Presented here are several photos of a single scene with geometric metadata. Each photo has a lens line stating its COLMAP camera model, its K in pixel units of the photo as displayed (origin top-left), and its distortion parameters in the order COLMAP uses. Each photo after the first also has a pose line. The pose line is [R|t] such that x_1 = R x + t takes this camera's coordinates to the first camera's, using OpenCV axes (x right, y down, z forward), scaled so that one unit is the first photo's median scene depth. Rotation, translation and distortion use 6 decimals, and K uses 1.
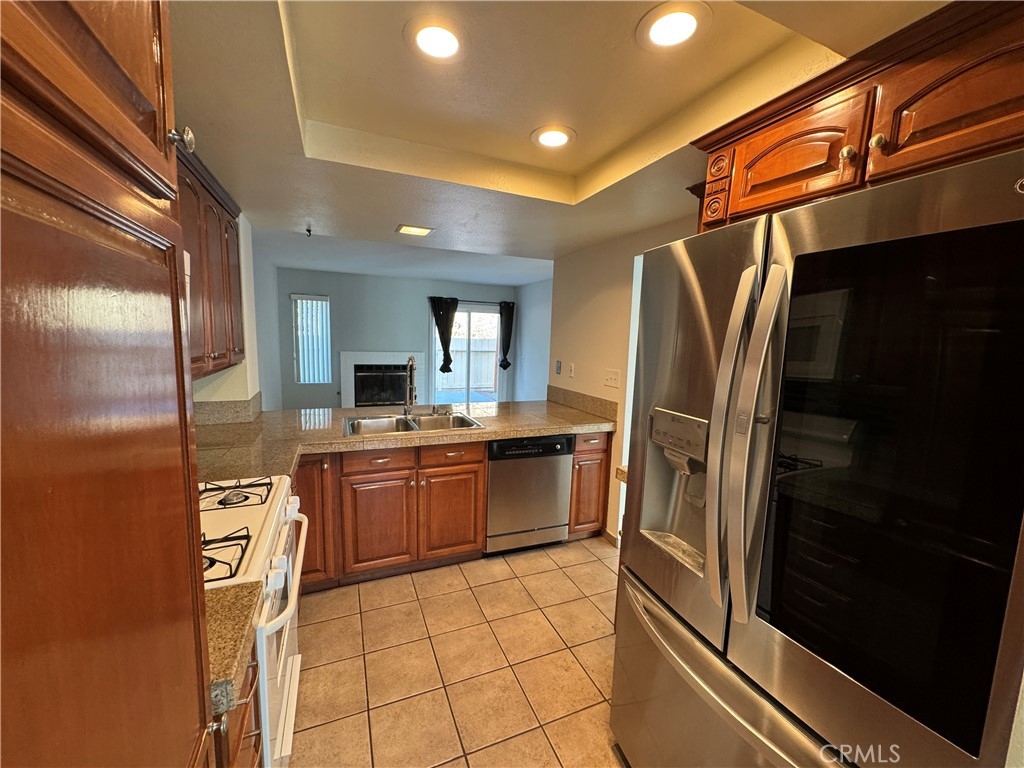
lens RADIAL K [[406.3, 0, 512.0], [0, 406.3, 386.3], [0, 0, 1]] dist [0.000168, 0.000746]
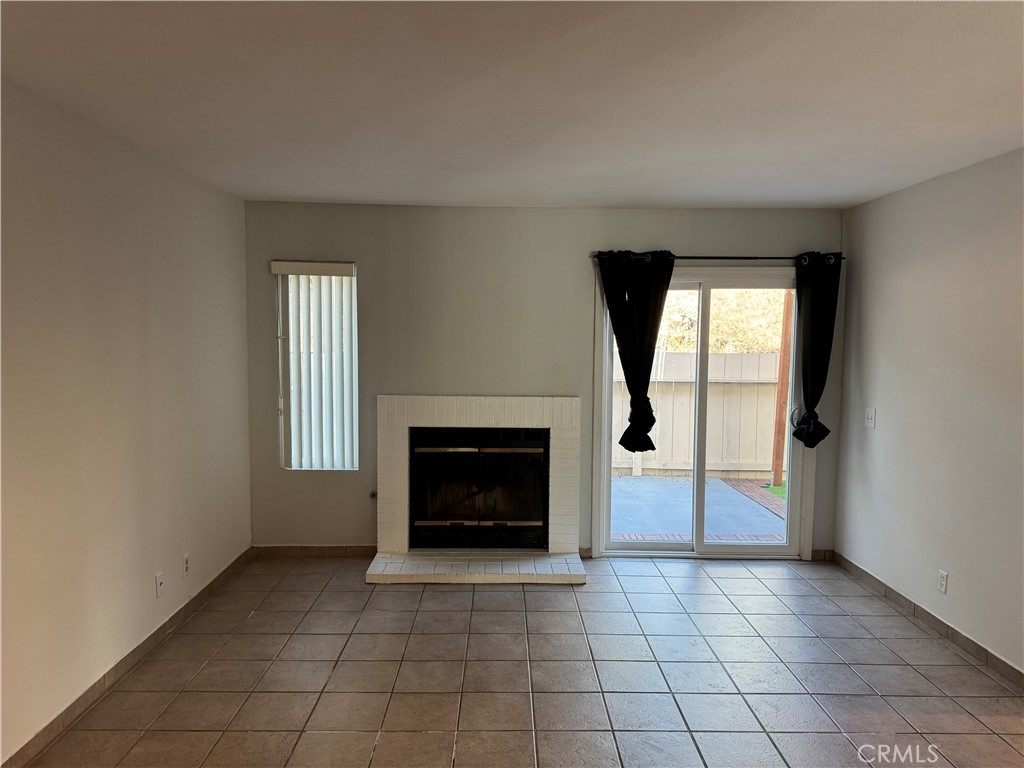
lens RADIAL K [[719.9, 0, 501.6], [0, 719.9, 376.4], [0, 0, 1]] dist [0.037815, -0.038399]
pose [[0.922448, 0.003618, -0.386104, -0.022571], [-0.031048, 0.997413, -0.064831, -0.056060], [0.384870, 0.071791, 0.920174, 0.343319]]
